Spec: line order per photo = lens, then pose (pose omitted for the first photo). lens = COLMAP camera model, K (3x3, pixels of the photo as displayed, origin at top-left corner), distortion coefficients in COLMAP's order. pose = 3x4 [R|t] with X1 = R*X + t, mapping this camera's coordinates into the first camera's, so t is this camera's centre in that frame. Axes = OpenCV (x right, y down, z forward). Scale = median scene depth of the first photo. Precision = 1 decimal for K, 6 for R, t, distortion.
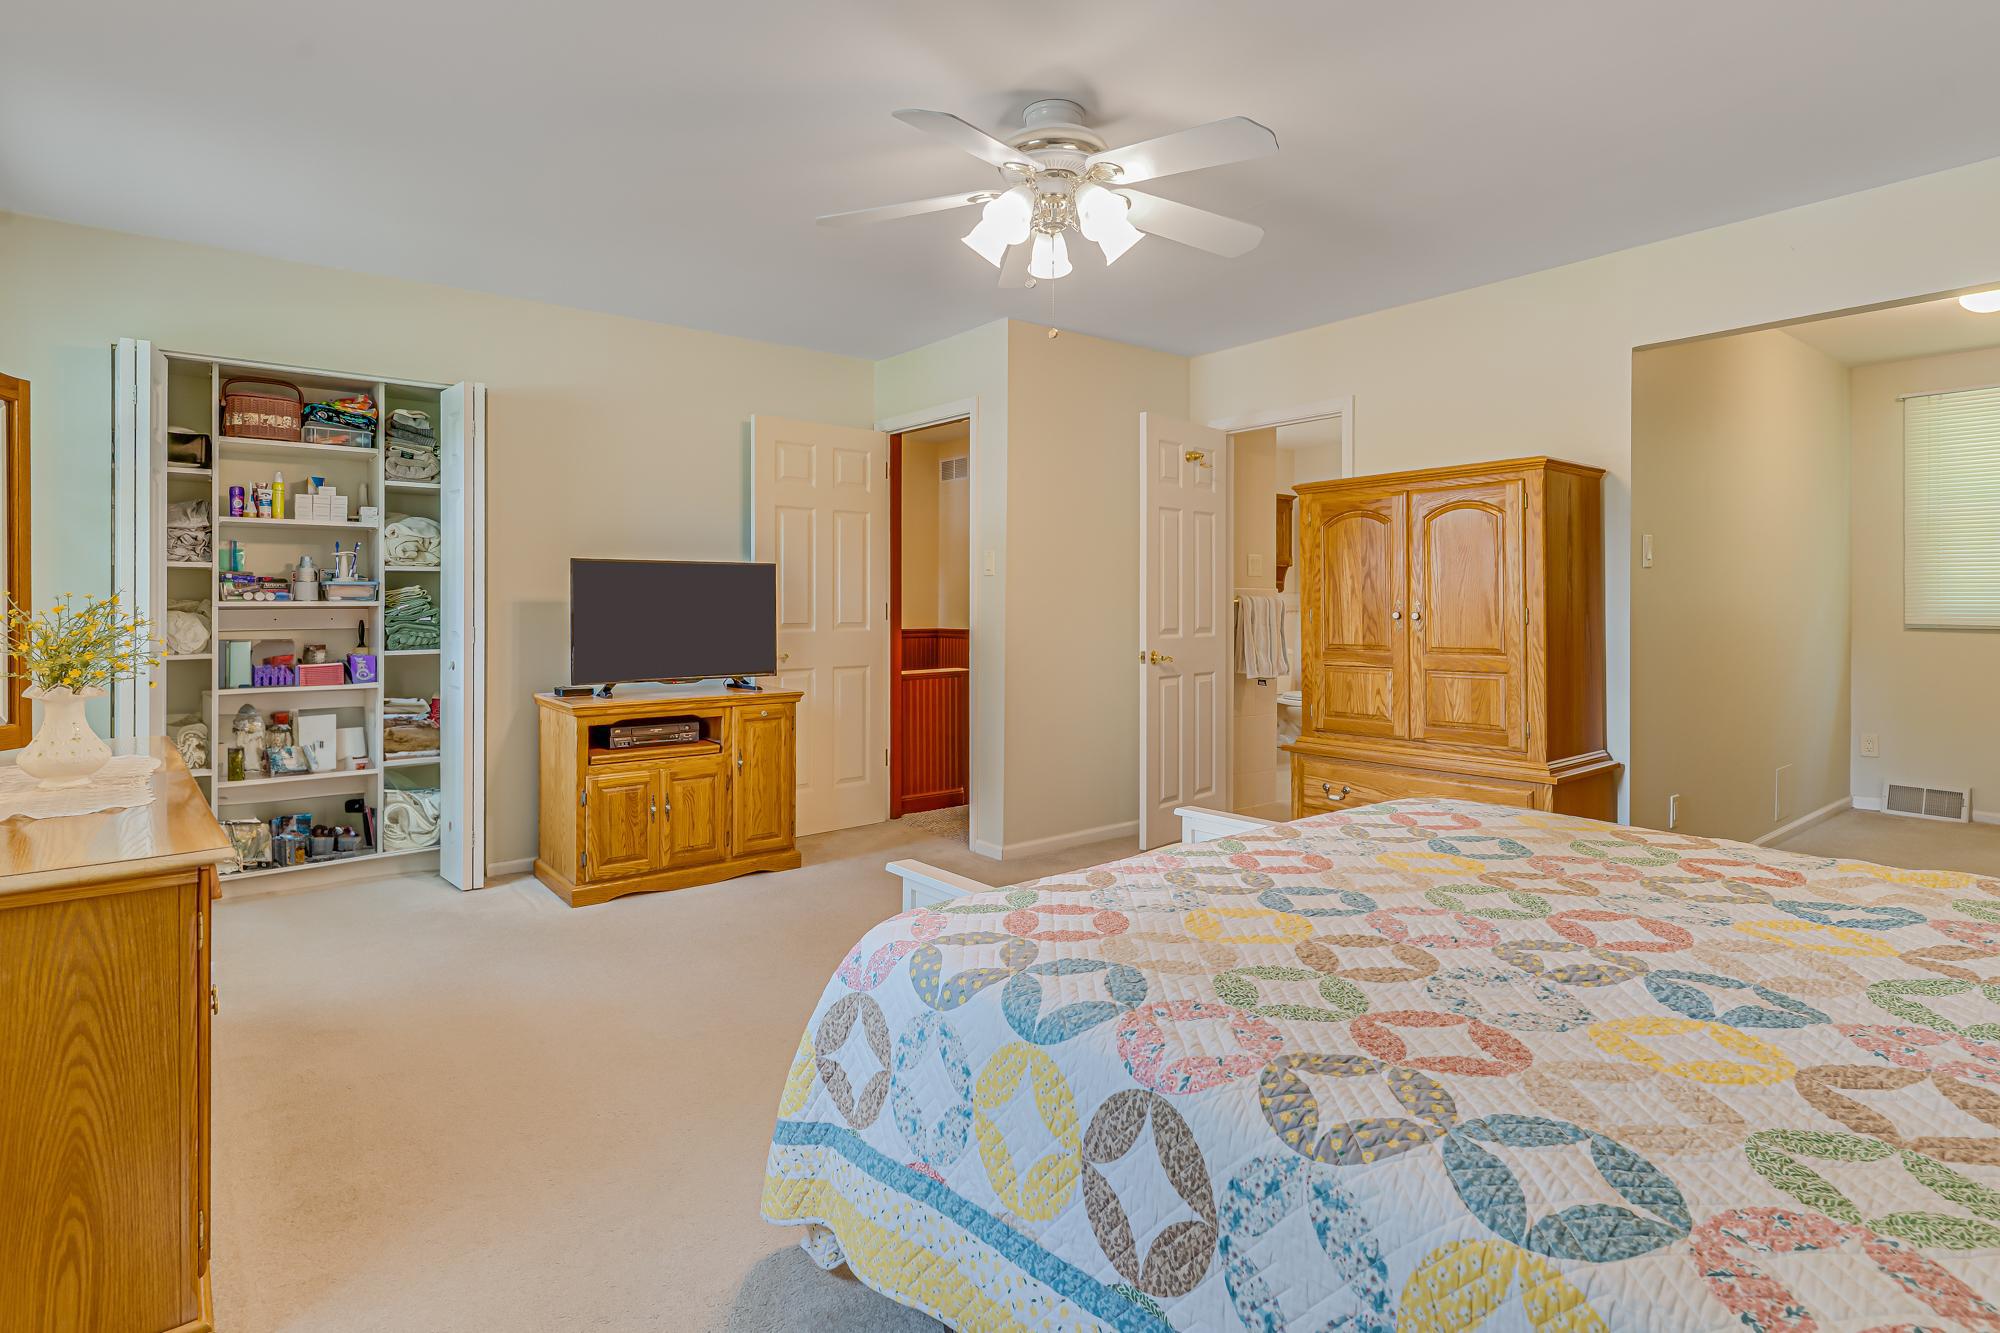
lens RADIAL K [[1015.2, 0, 1044.1], [0, 1015.2, 602.9], [0, 0, 1]] dist [-0.009717, 0.003728]
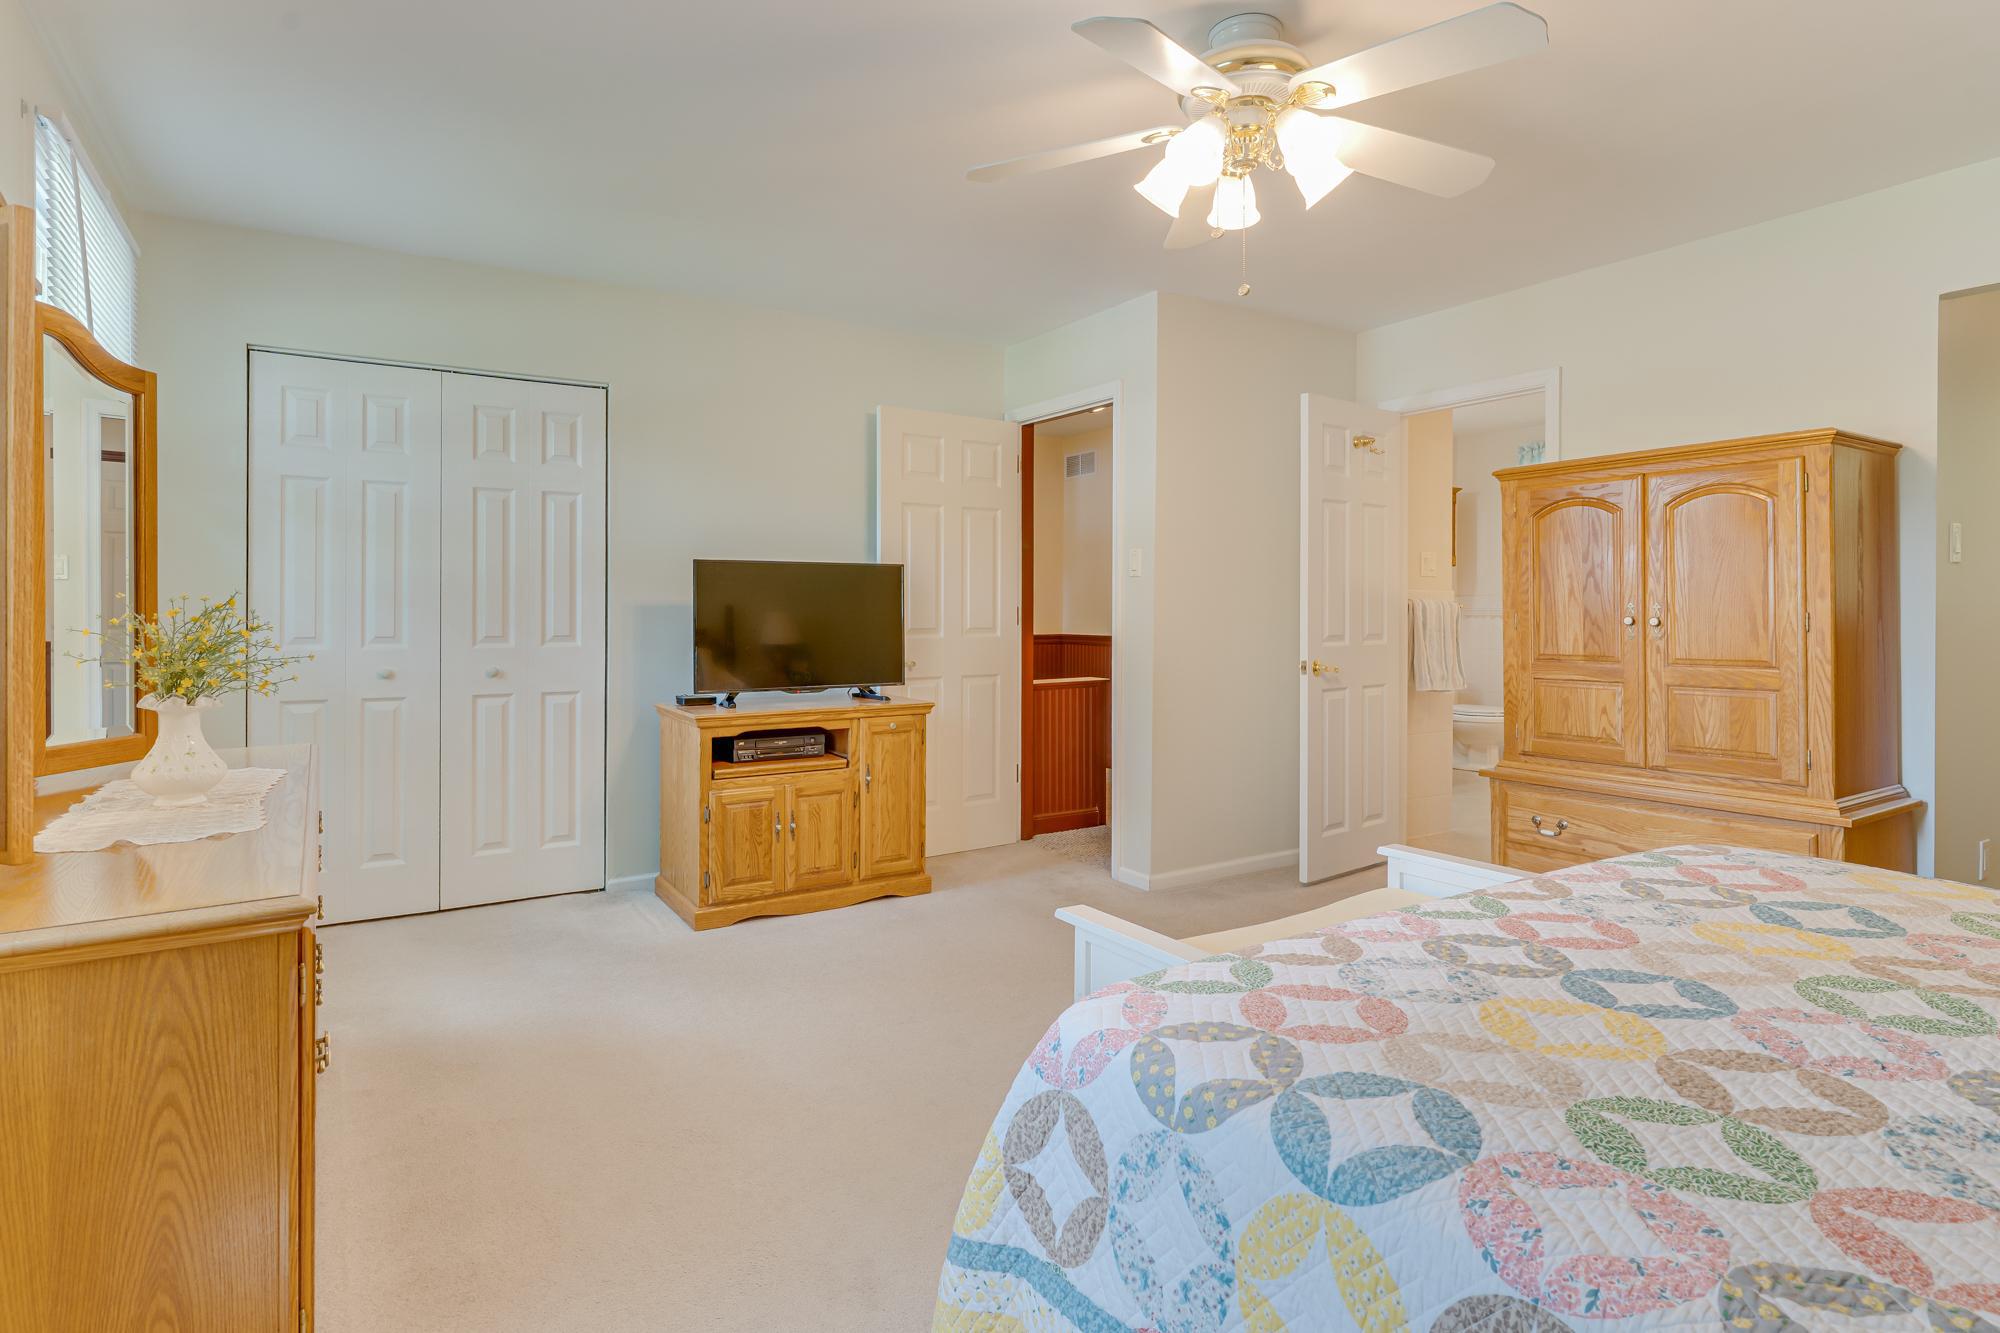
lens RADIAL K [[1015.2, 0, 1025.5], [0, 1015.2, 604.4], [0, 0, 1]] dist [-0.009717, 0.003728]
pose [[0.994221, -0.000627, -0.107347, -0.079236], [0.000270, 0.999994, -0.003346, 0.001545], [0.107348, 0.003298, 0.994216, 0.127822]]
